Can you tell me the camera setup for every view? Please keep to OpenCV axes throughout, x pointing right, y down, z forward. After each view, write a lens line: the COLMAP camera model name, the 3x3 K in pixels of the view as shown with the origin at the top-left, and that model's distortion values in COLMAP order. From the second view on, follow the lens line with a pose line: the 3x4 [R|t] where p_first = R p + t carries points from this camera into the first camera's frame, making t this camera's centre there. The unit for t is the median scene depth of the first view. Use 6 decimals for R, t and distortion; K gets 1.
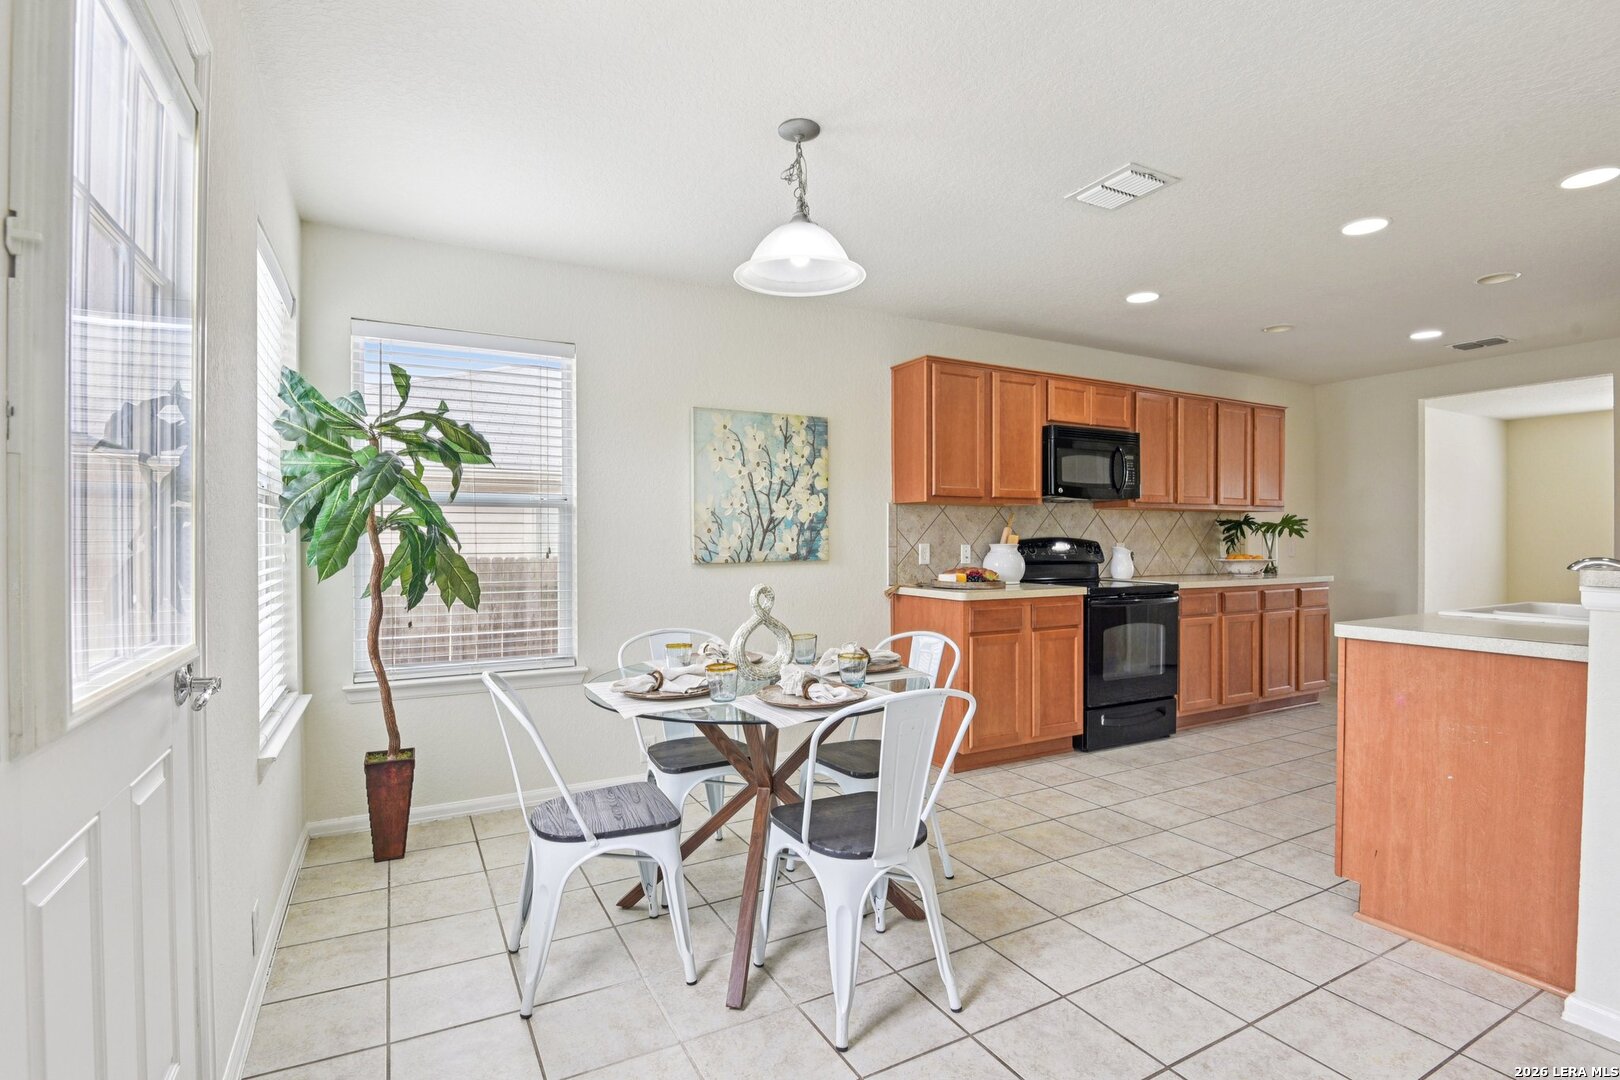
lens RADIAL K [[761.4, 0, 804.5], [0, 761.4, 542.8], [0, 0, 1]] dist [-0.021926, -0.000185]
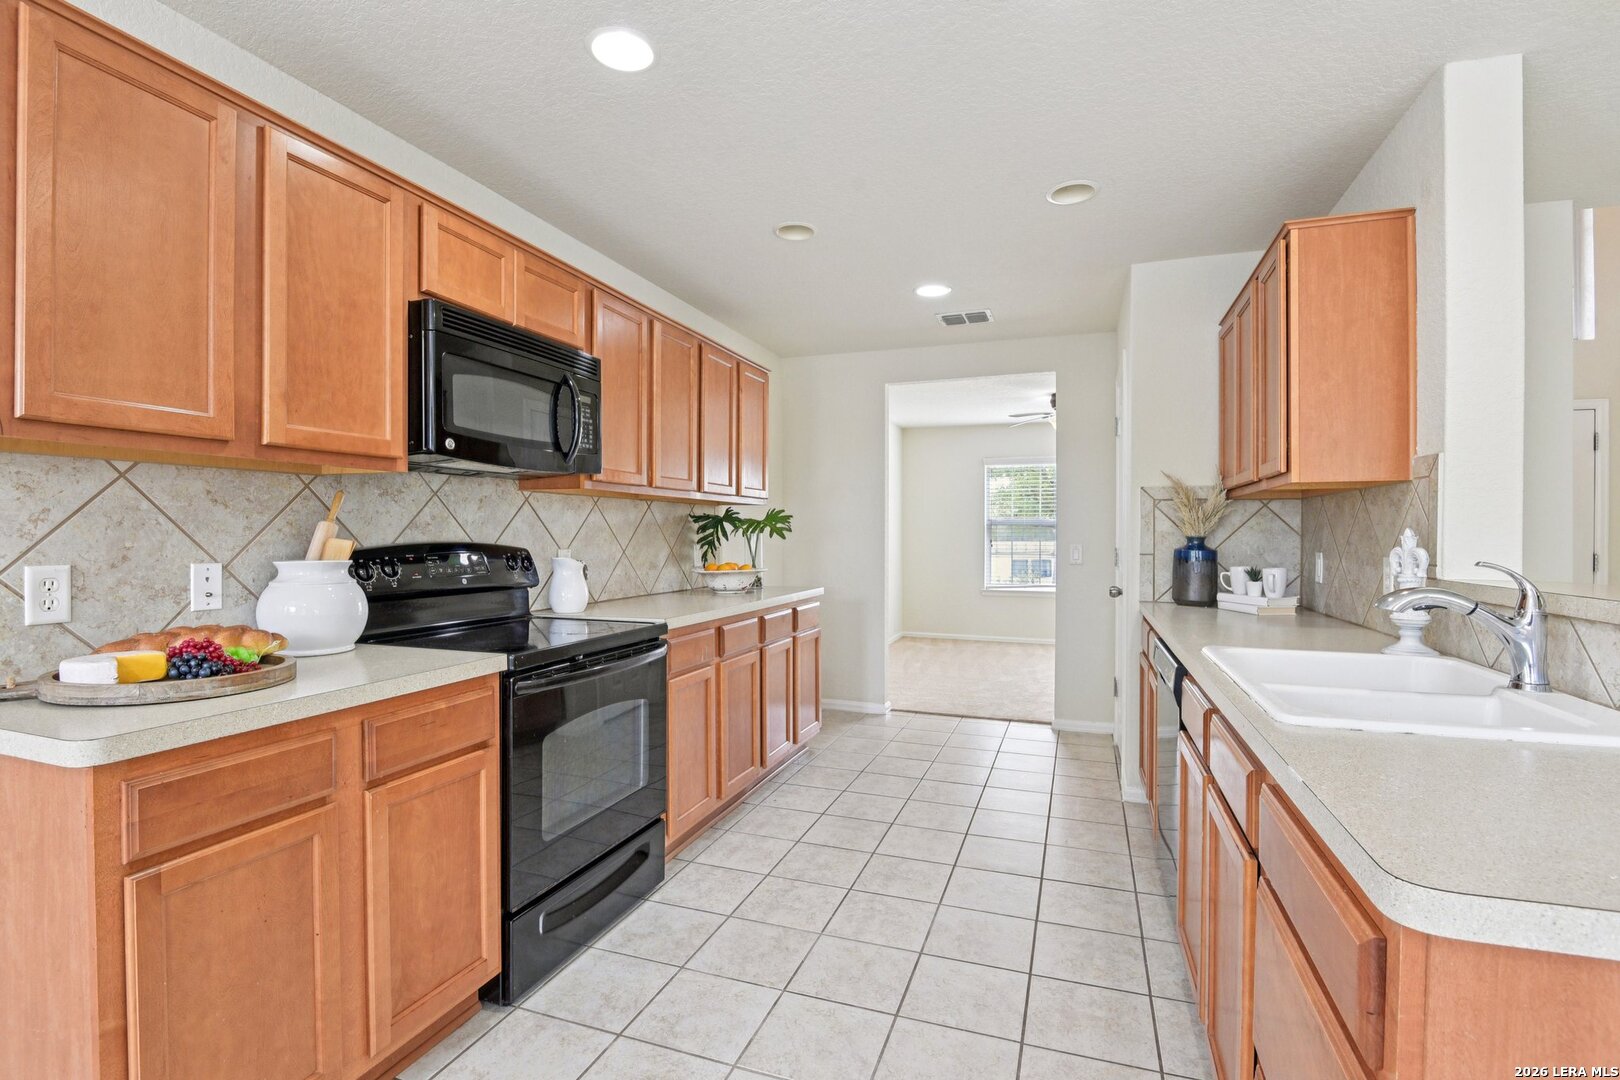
lens RADIAL K [[744.9, 0, 805.0], [0, 744.9, 537.4], [0, 0, 1]] dist [-0.005611, -0.009650]
pose [[0.743014, -0.002244, 0.669272, 0.184625], [0.002211, 0.999997, 0.000898, -0.010966], [-0.669272, 0.000813, 0.743017, 0.490613]]
